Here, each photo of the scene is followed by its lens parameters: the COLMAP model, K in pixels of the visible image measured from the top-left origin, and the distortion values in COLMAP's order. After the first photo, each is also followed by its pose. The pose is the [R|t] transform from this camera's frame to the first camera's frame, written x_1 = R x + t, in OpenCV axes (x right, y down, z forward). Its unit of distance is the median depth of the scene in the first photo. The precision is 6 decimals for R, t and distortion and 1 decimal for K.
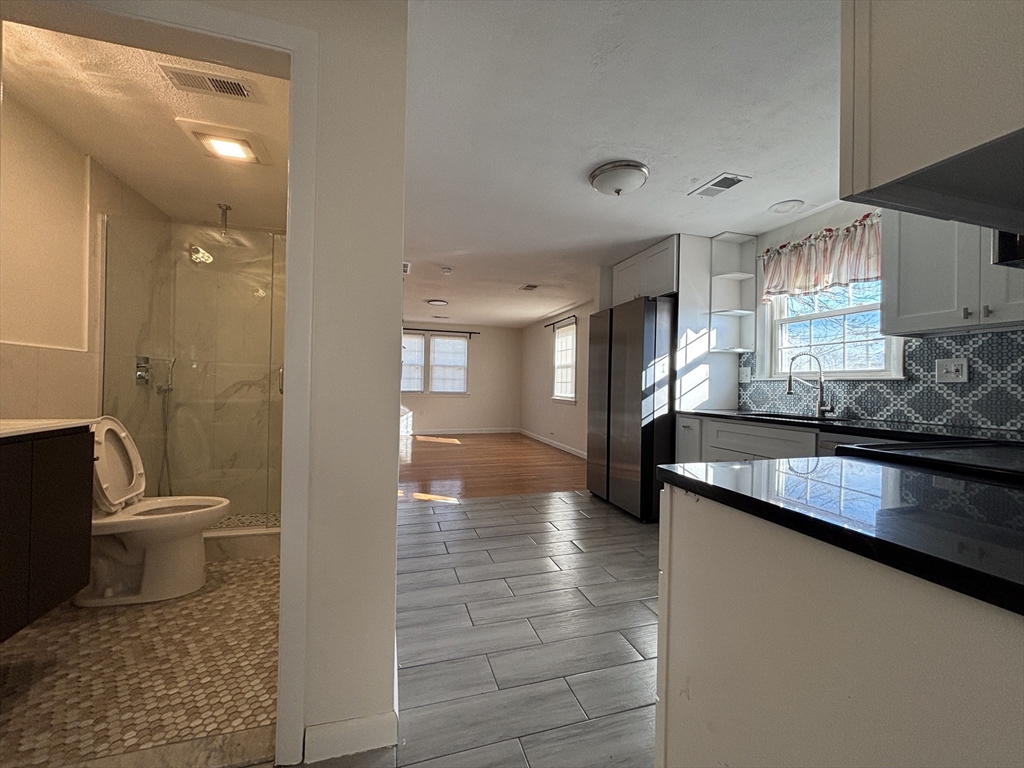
lens RADIAL K [[410.4, 0, 511.3], [0, 410.4, 378.9], [0, 0, 1]] dist [0.009681, -0.002009]
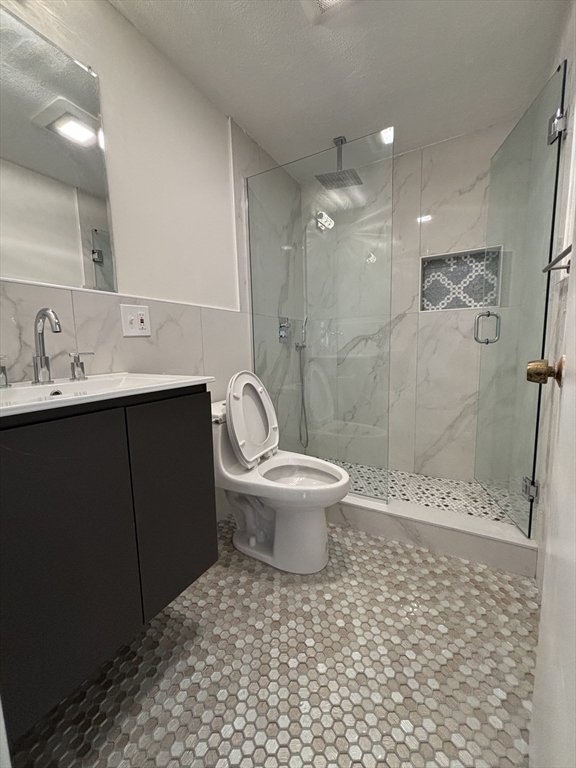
lens RADIAL K [[307.8, 0, 287.9], [0, 307.8, 380.0], [0, 0, 1]] dist [0.009681, -0.002009]
pose [[0.693466, 0.050931, -0.718687, -0.352835], [0.041085, 0.993080, 0.110020, 0.032888], [0.719317, -0.105822, 0.686575, 0.538444]]
